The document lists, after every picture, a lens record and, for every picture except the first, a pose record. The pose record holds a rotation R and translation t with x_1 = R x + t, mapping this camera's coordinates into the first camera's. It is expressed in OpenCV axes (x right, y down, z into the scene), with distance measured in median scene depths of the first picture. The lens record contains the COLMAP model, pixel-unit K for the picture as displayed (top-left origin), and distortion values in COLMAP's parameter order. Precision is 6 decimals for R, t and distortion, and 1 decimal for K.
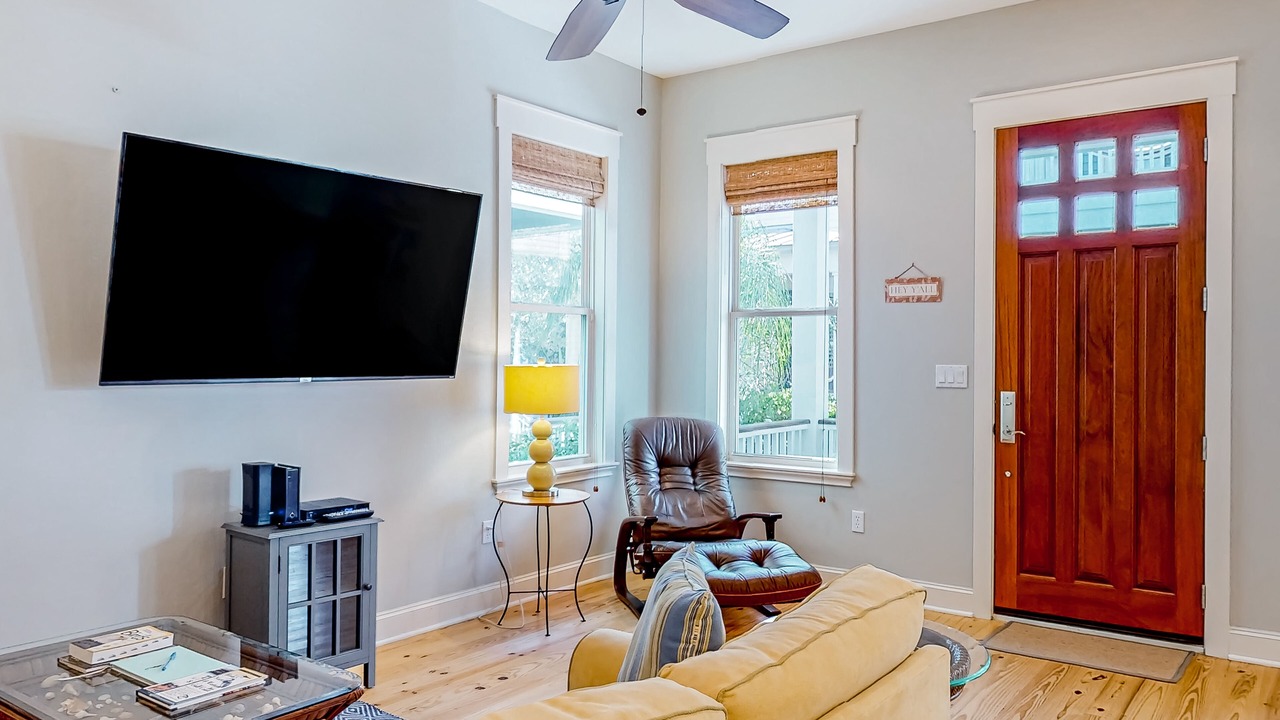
lens RADIAL K [[979.3, 0, 641.0], [0, 979.3, 362.3], [0, 0, 1]] dist [-0.004223, -0.005668]
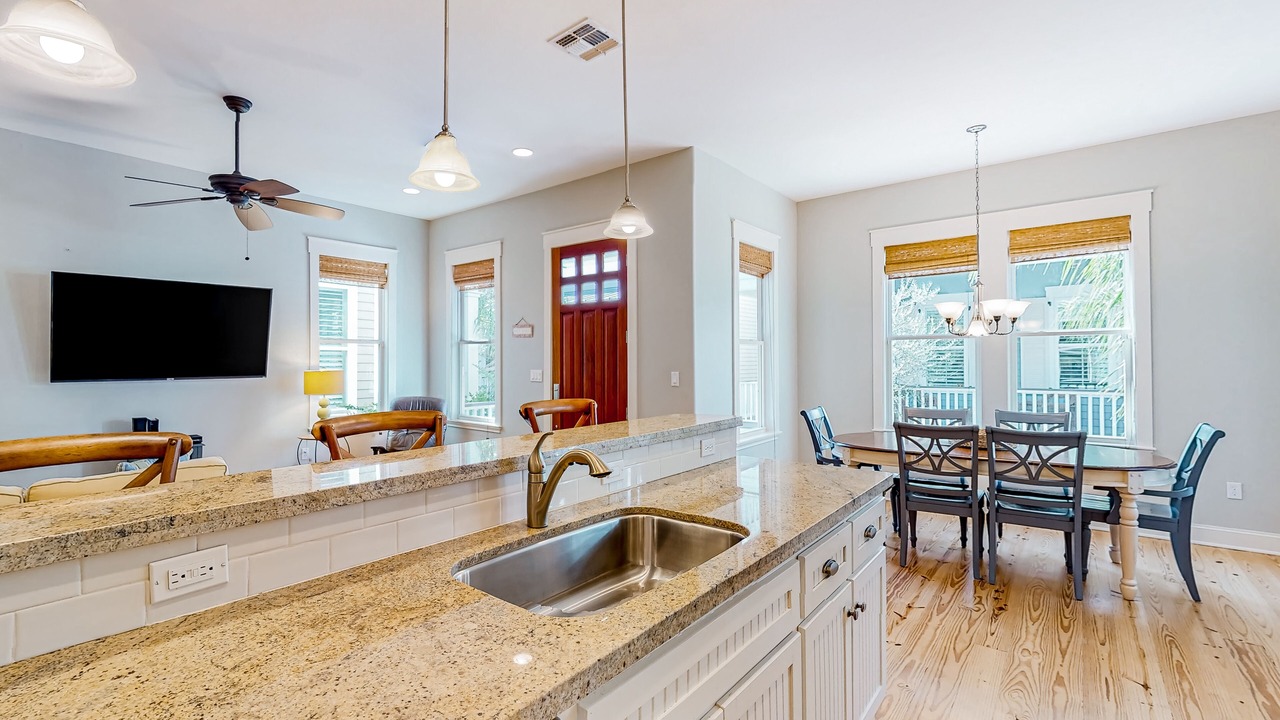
lens RADIAL K [[590.6, 0, 578.5], [0, 590.6, 356.8], [0, 0, 1]] dist [-0.005812, -0.001497]
pose [[0.996428, -0.003742, -0.084363, 0.515312], [0.003184, 0.999972, -0.006755, -0.015576], [0.084386, 0.006463, 0.996412, -0.163650]]
